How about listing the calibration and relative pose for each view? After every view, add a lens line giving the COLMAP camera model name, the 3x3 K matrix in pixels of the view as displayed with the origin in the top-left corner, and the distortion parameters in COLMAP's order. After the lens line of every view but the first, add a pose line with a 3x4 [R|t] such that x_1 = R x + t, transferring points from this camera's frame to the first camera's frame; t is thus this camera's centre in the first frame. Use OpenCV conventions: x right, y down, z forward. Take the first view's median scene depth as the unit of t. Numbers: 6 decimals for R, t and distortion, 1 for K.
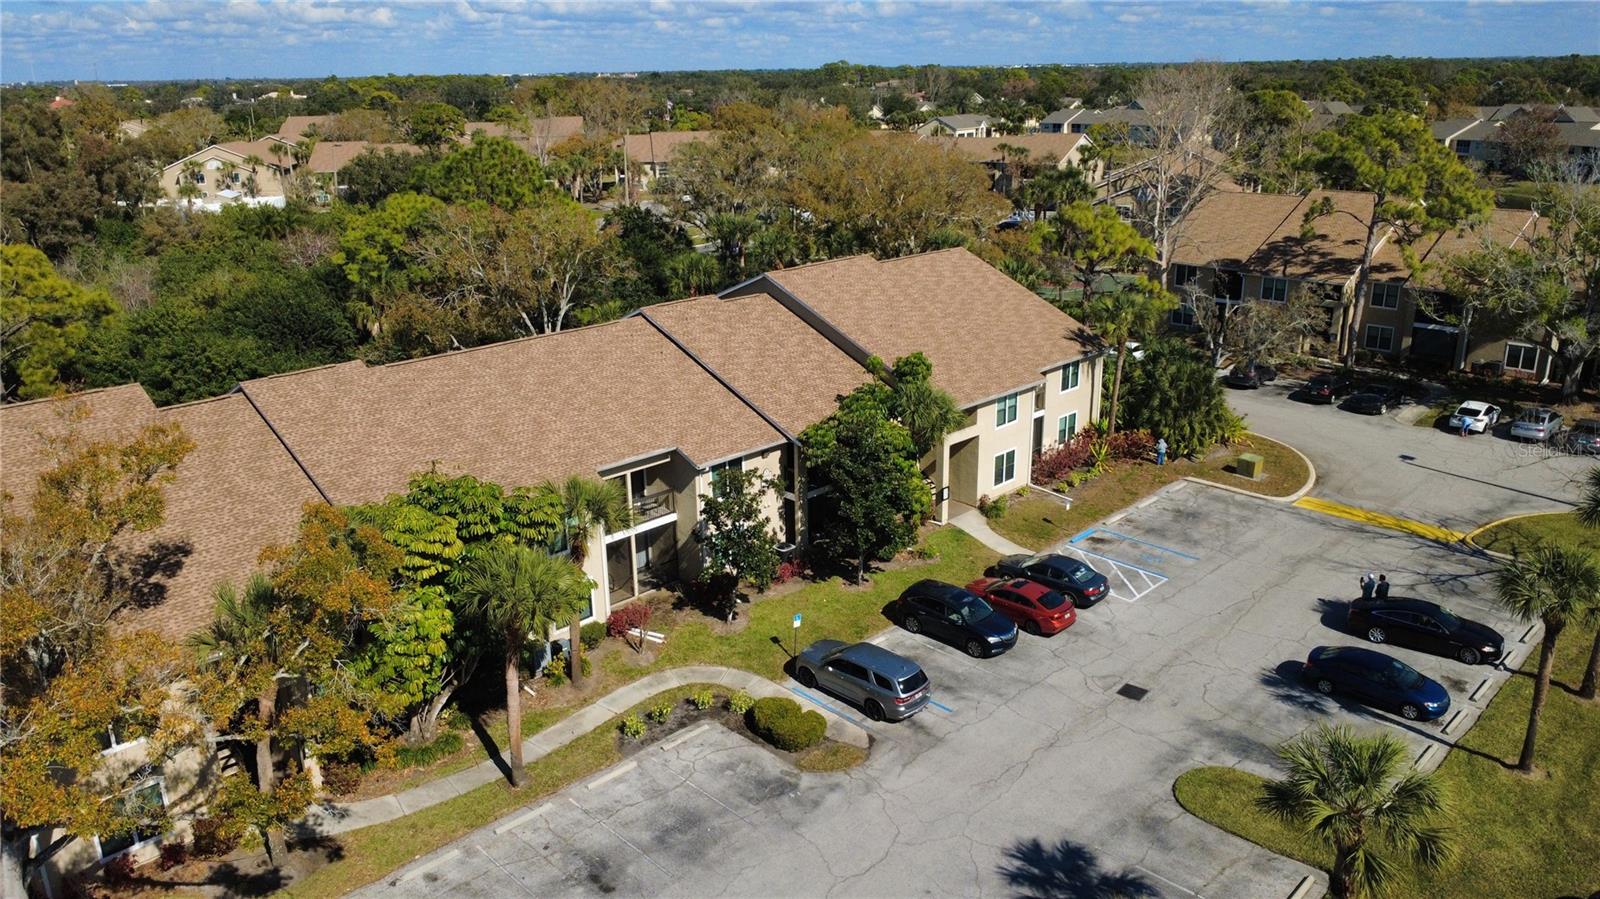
lens RADIAL K [[1168.8, 0, 800.0], [0, 1168.8, 449.5], [0, 0, 1]] dist [0.004755, -0.003652]
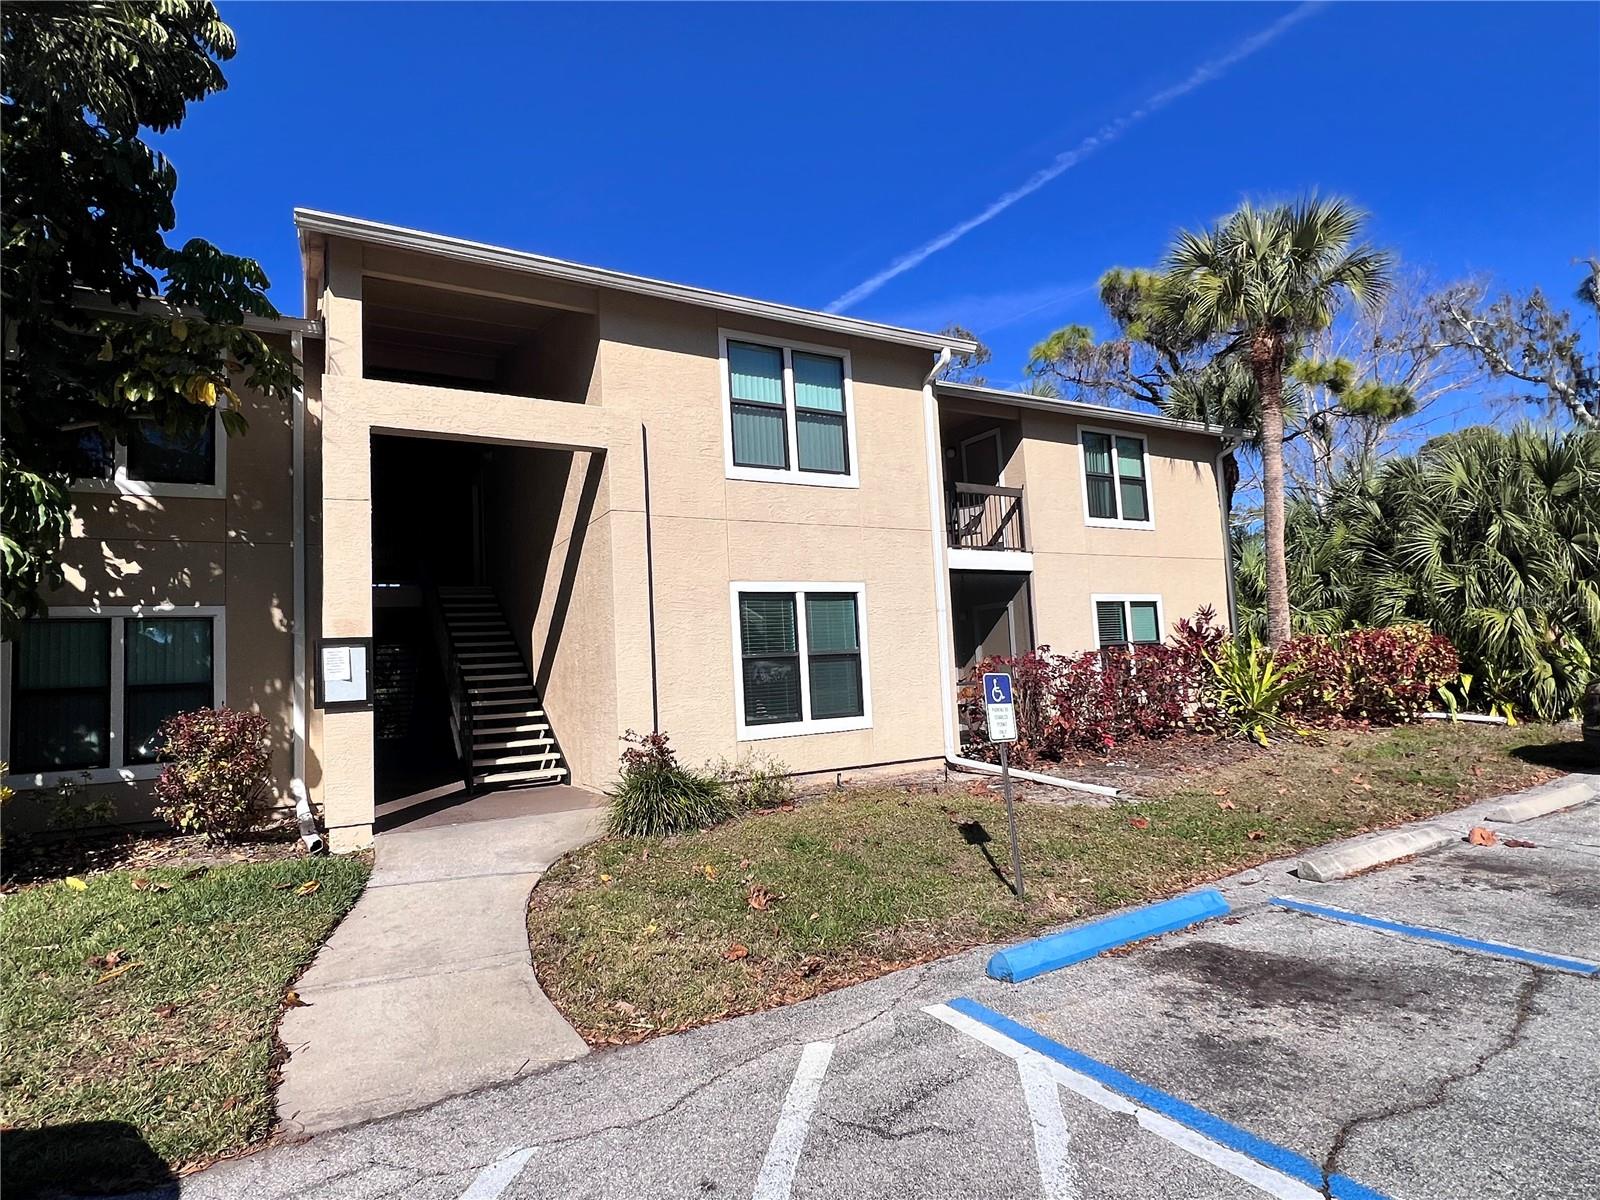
lens RADIAL K [[842.1, 0, 790.5], [0, 842.1, 606.0], [0, 0, 1]] dist [-0.002907, -0.000599]
pose [[0.963546, -0.066889, -0.259047, 0.213777], [-0.038117, 0.924045, -0.380380, 0.070762], [0.264815, 0.376387, 0.887810, 0.823316]]
